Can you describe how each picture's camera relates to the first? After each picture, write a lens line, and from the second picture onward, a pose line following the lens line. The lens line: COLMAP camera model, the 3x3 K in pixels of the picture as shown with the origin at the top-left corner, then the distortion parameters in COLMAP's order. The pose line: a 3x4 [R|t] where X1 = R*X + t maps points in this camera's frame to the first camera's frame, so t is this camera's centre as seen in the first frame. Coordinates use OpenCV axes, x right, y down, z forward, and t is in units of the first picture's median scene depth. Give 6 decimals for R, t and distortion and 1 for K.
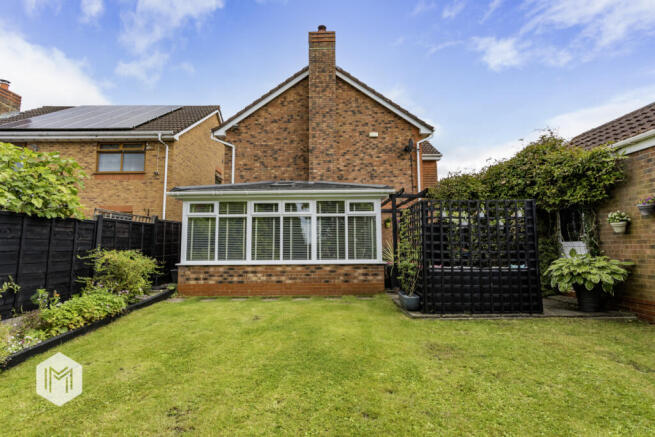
lens RADIAL K [[307.4, 0, 326.6], [0, 307.4, 216.8], [0, 0, 1]] dist [-0.002104, 0.000285]
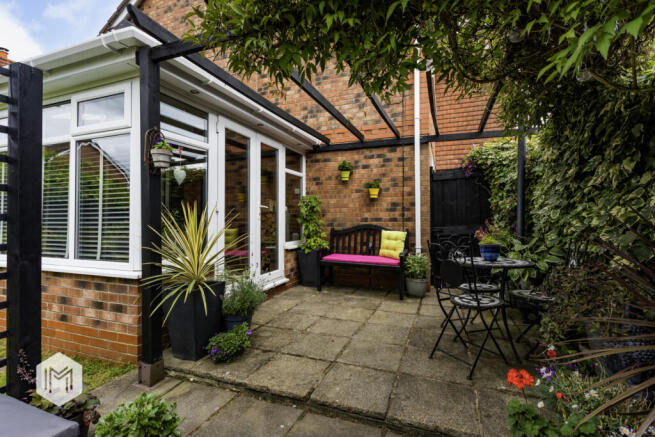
lens RADIAL K [[307.4, 0, 328.6], [0, 307.4, 218.2], [0, 0, 1]] dist [-0.002104, 0.000285]
pose [[0.931962, 0.003341, -0.362542, 0.492289], [0.030219, 0.995762, 0.086857, 0.067820], [0.361295, -0.091902, 0.927911, 0.782201]]
